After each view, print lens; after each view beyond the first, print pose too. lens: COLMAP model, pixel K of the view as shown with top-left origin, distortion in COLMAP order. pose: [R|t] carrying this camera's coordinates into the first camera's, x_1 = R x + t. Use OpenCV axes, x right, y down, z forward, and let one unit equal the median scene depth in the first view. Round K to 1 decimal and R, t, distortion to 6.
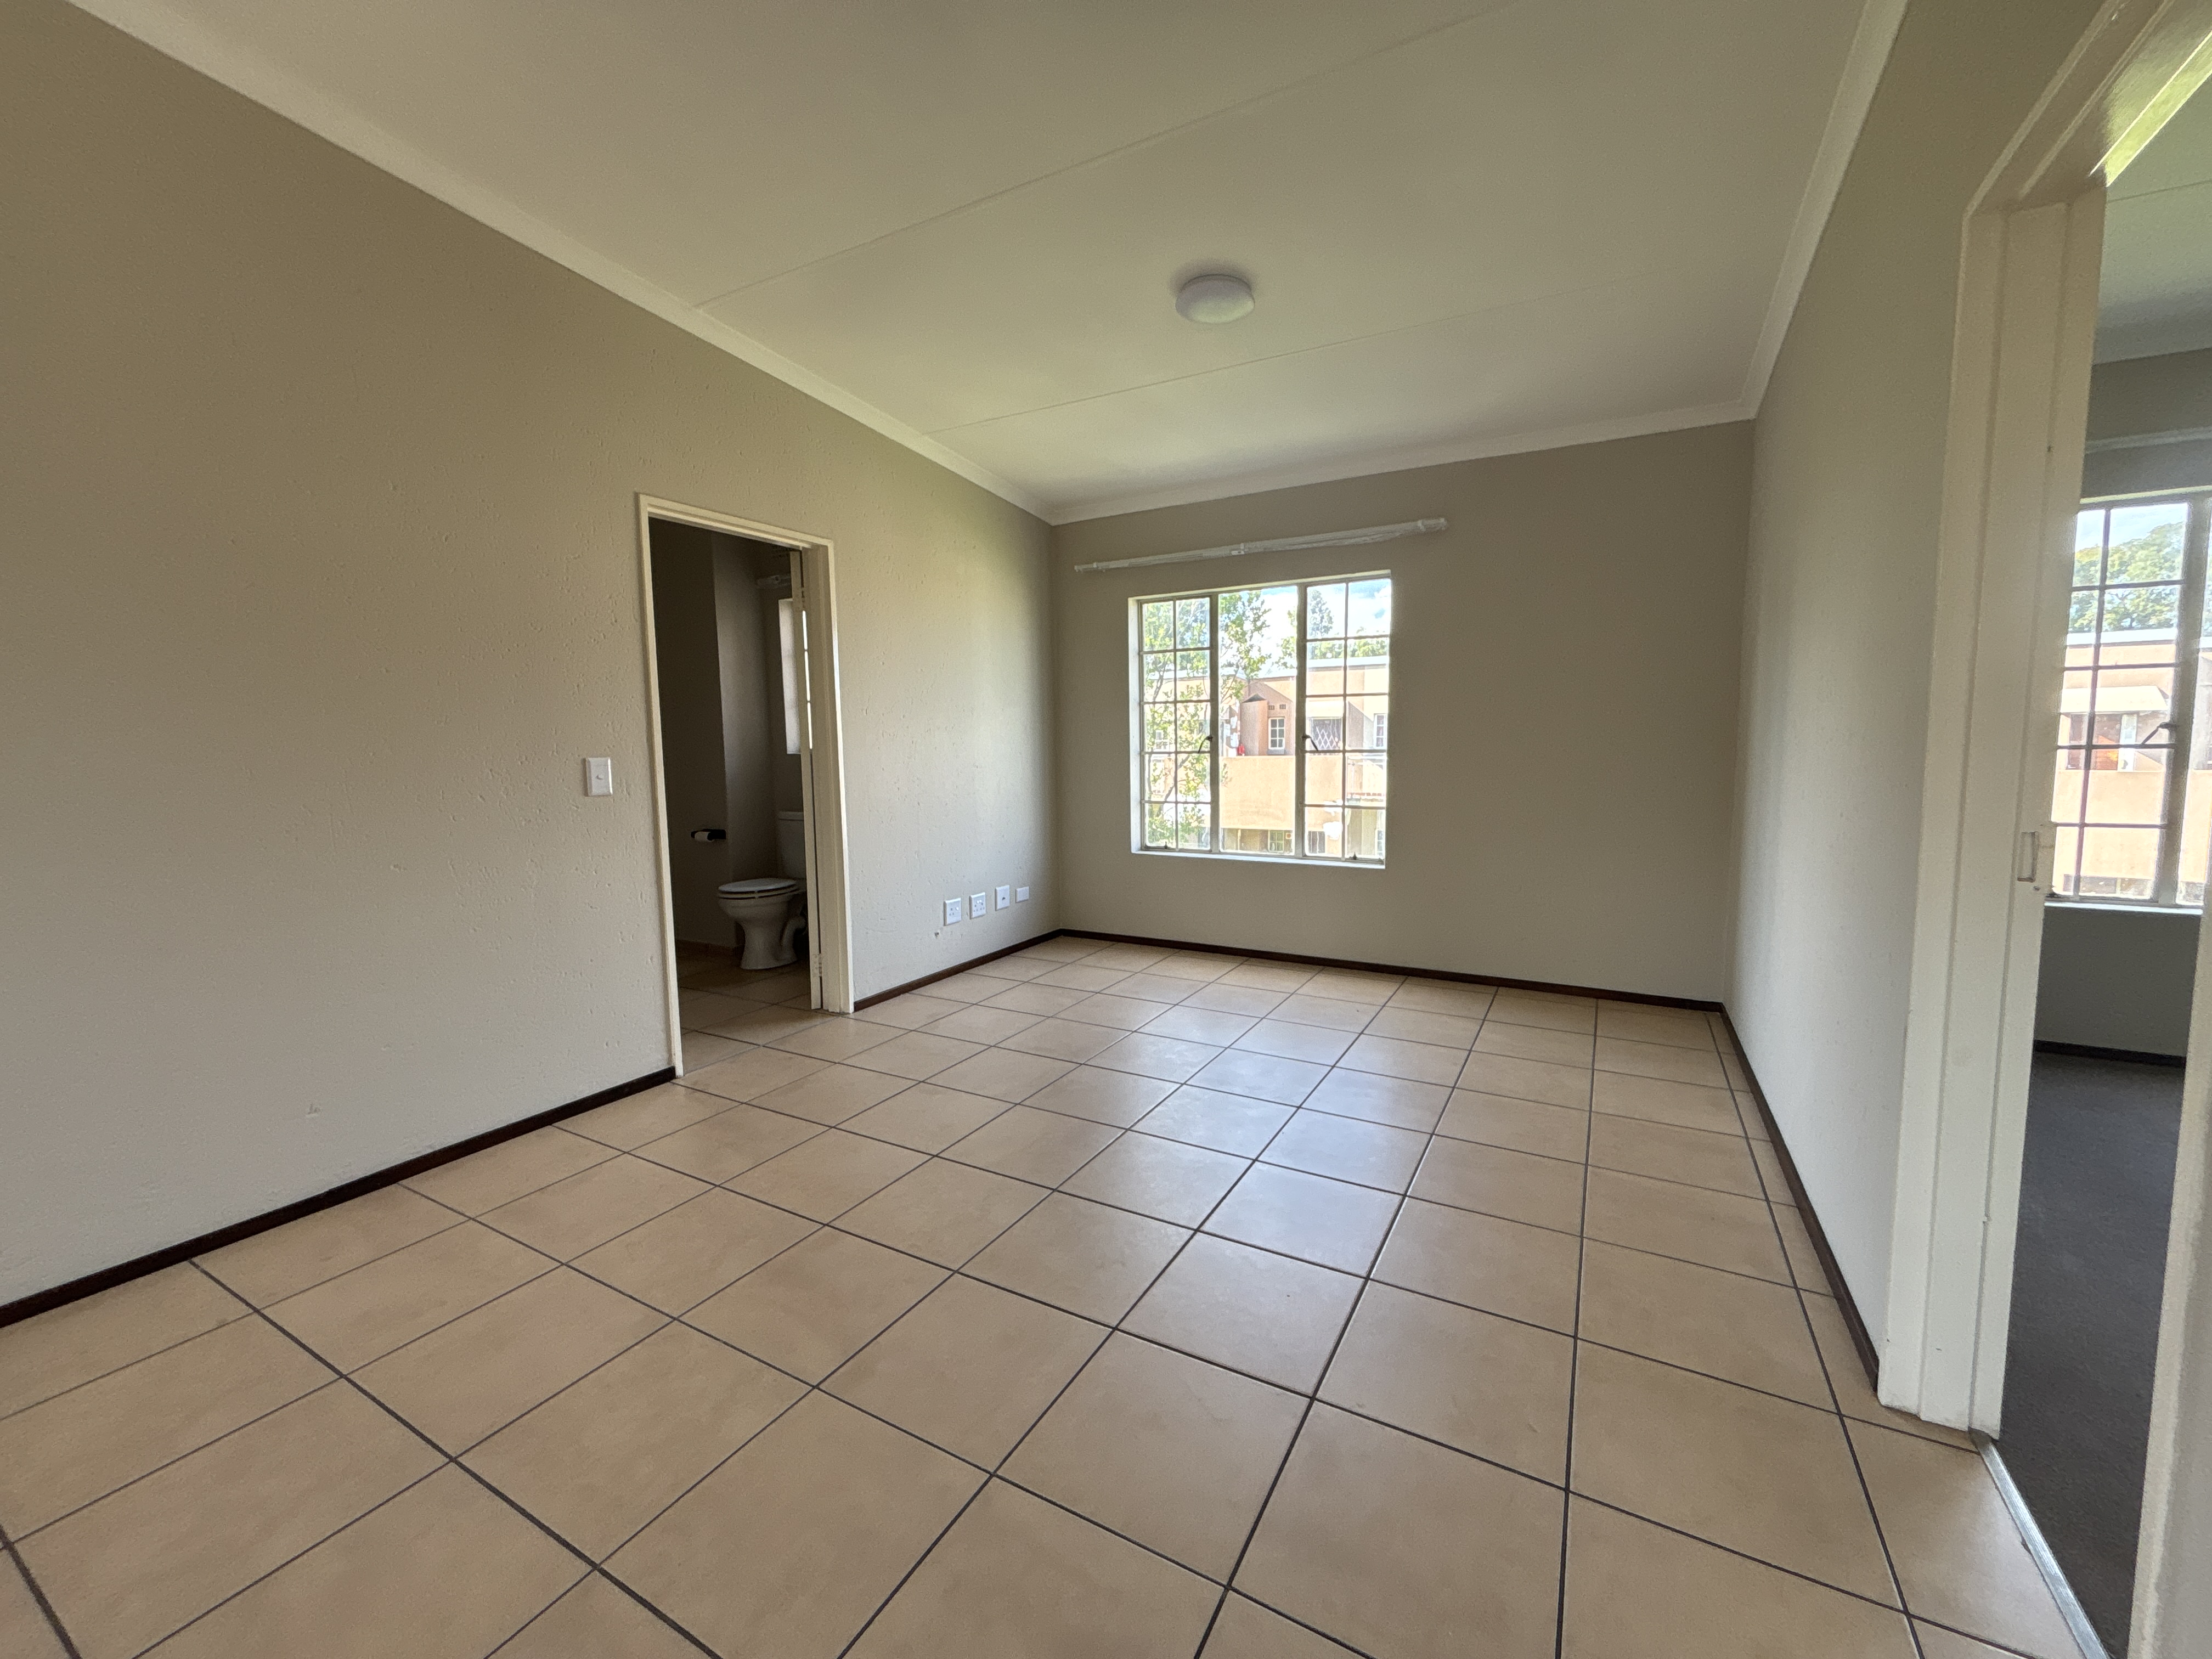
lens RADIAL K [[884.8, 0, 1098.9], [0, 884.8, 820.6], [0, 0, 1]] dist [0.002270, -0.001414]
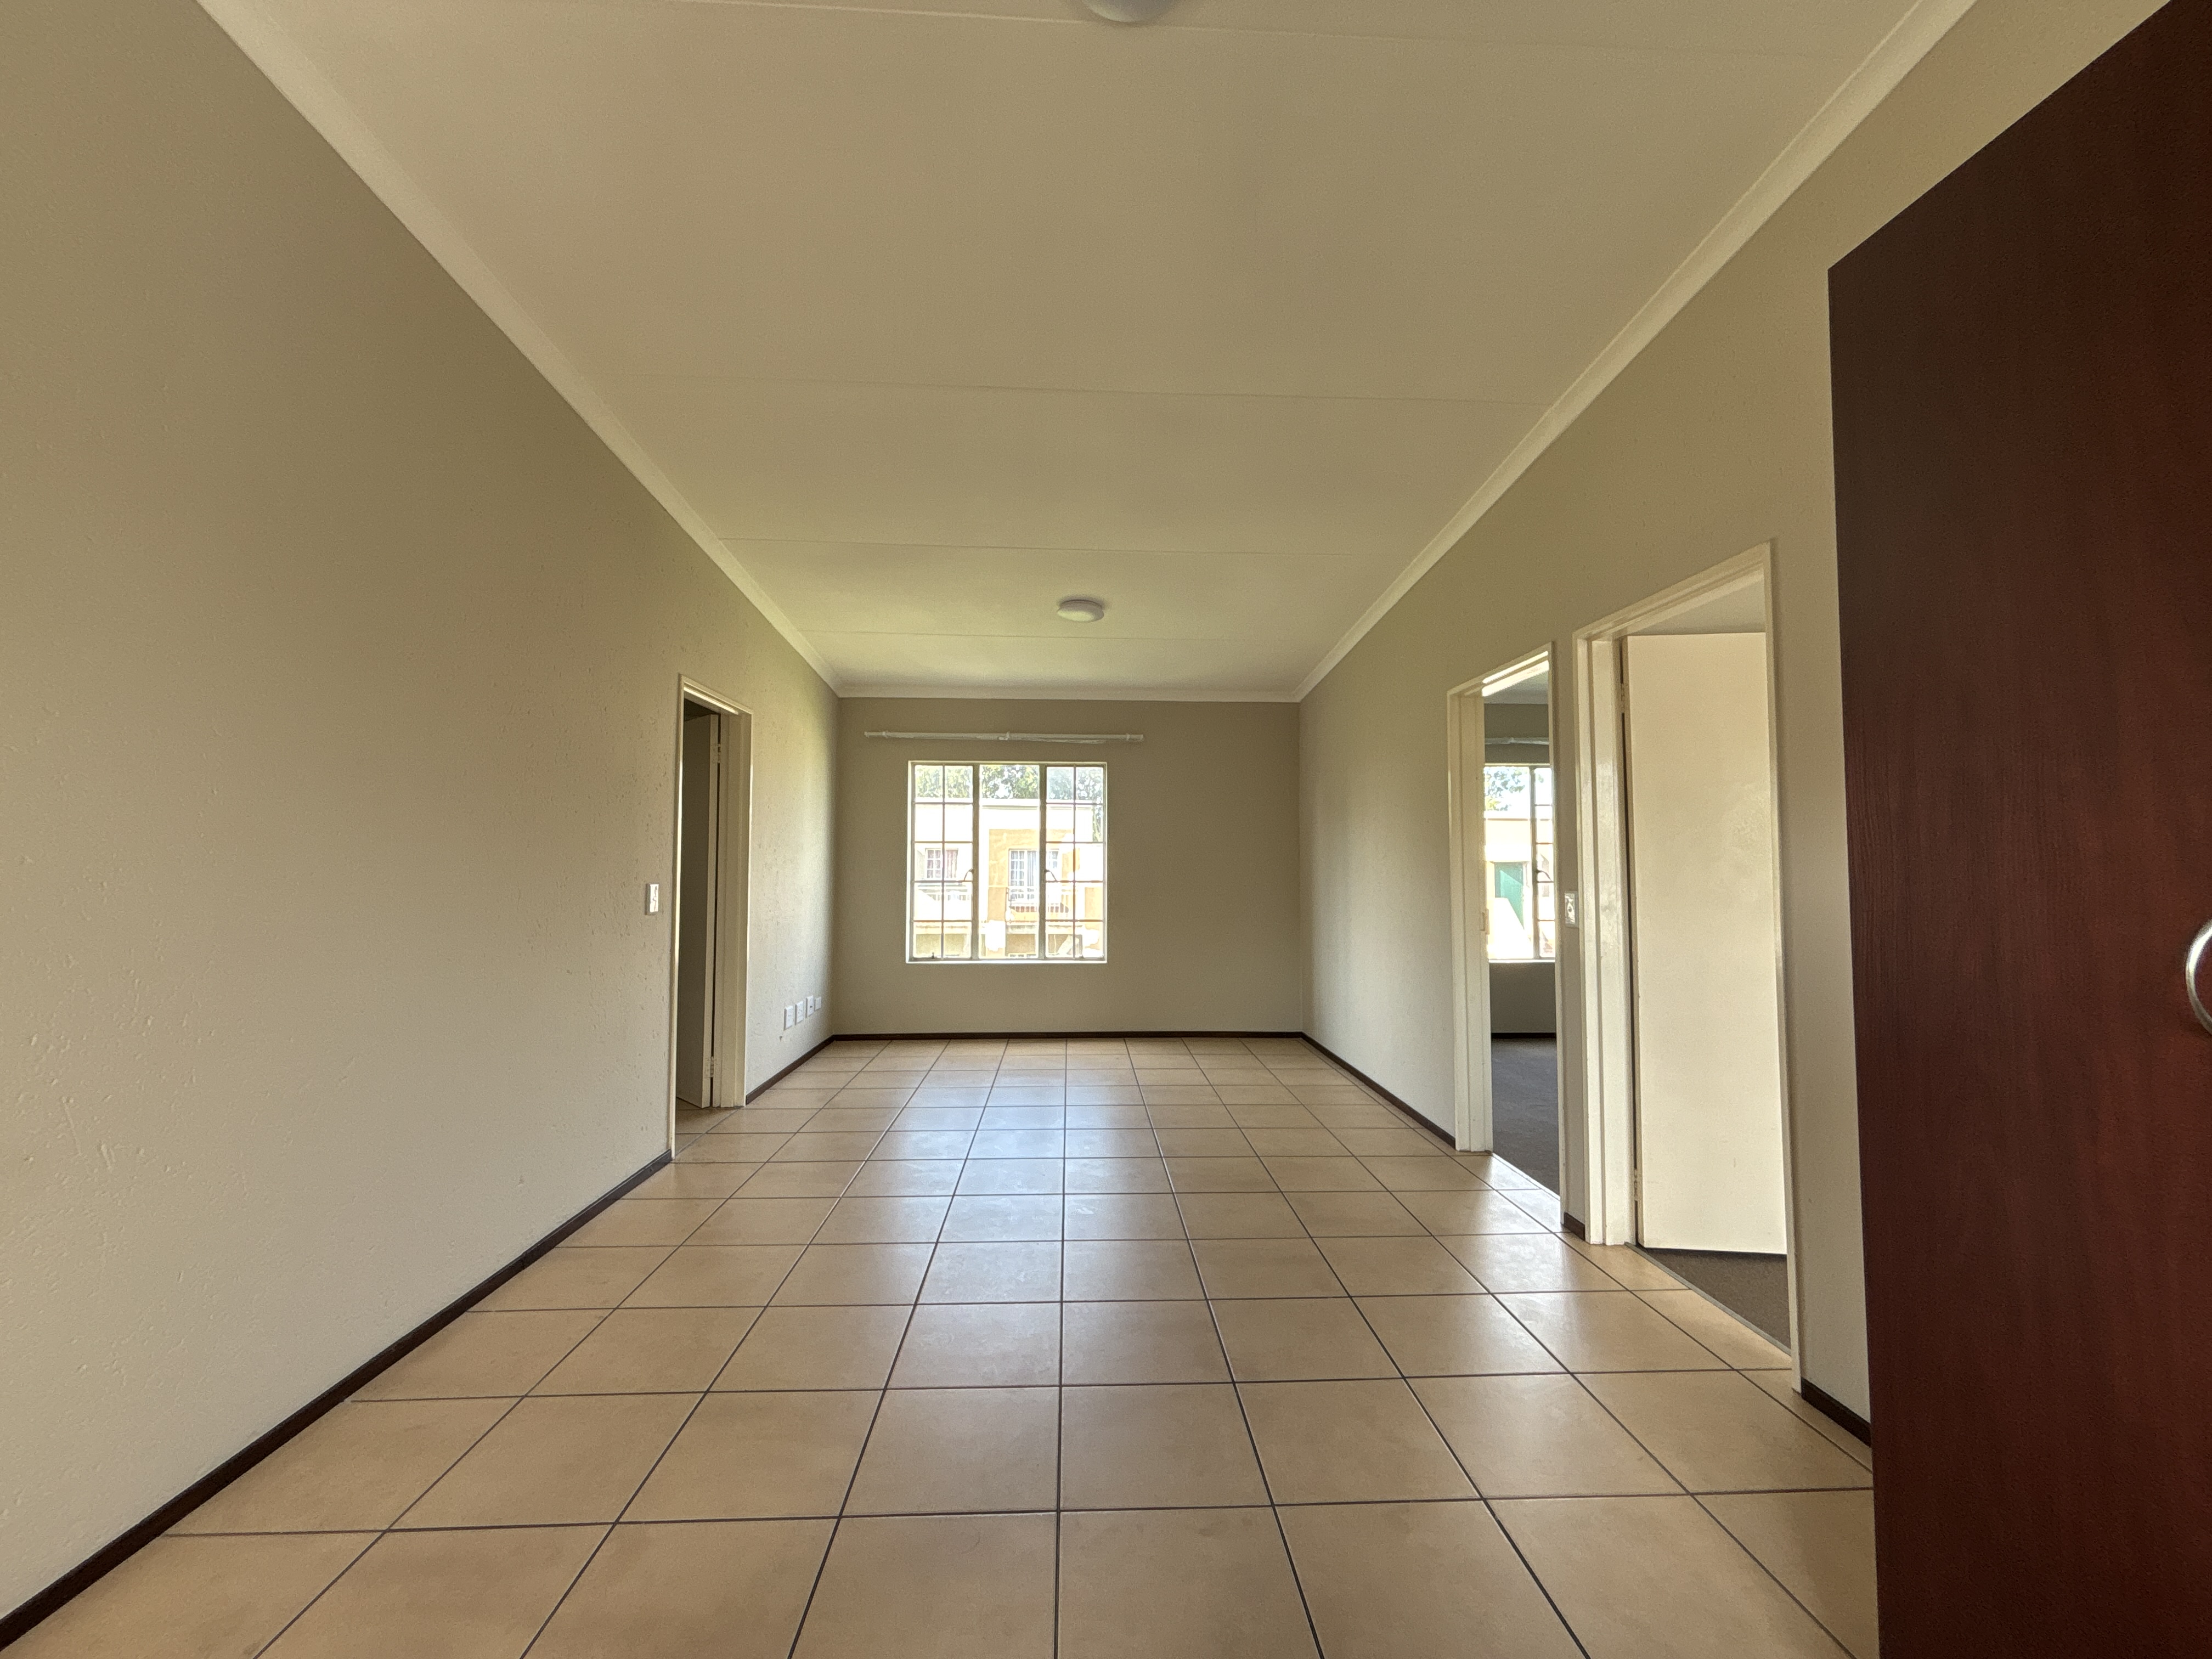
lens RADIAL K [[884.8, 0, 1082.9], [0, 884.8, 824.9], [0, 0, 1]] dist [0.002270, -0.001414]
pose [[0.855586, 0.038747, 0.516209, -0.439462], [0.034768, 0.990642, -0.131984, 0.018903], [-0.516492, 0.130872, 0.846232, -0.218716]]
